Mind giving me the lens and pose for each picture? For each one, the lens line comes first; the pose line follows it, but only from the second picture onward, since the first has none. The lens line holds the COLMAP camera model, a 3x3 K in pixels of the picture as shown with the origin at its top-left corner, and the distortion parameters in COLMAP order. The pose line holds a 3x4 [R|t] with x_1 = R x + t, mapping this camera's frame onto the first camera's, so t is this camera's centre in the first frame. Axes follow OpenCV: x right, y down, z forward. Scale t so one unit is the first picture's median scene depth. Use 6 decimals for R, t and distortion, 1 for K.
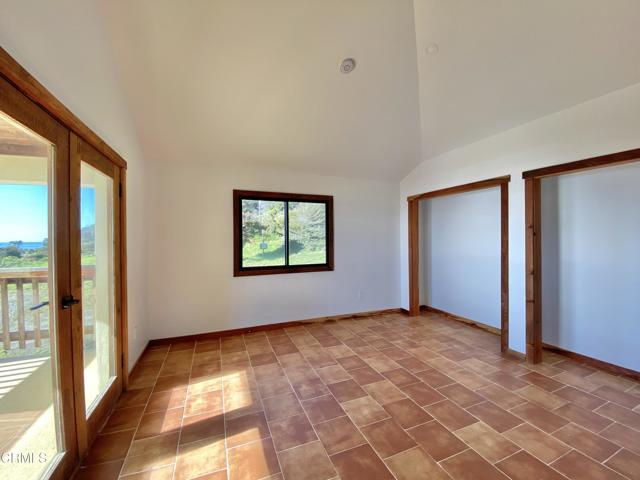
lens RADIAL K [[262.6, 0, 320.0], [0, 262.6, 240.0], [0, 0, 1]] dist [0.007924, -0.014892]
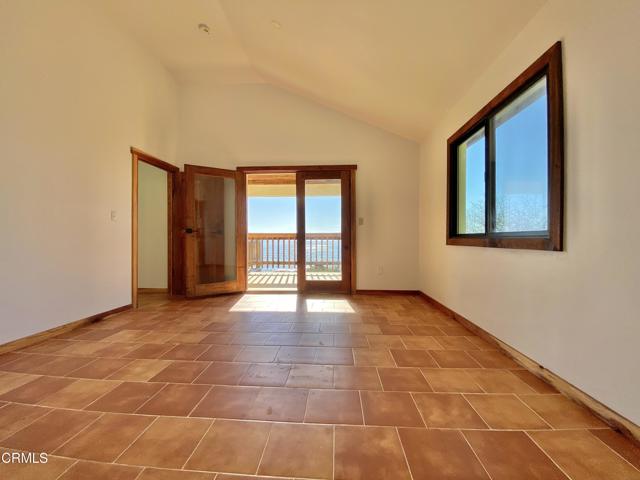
lens RADIAL K [[262.6, 0, 320.0], [0, 262.6, 240.0], [0, 0, 1]] dist [0.007924, -0.014892]
pose [[-0.438755, 0.011397, -0.898534, 0.650454], [-0.006020, 0.999860, 0.015622, 0.122940], [0.898586, 0.012264, -0.438625, 1.082359]]
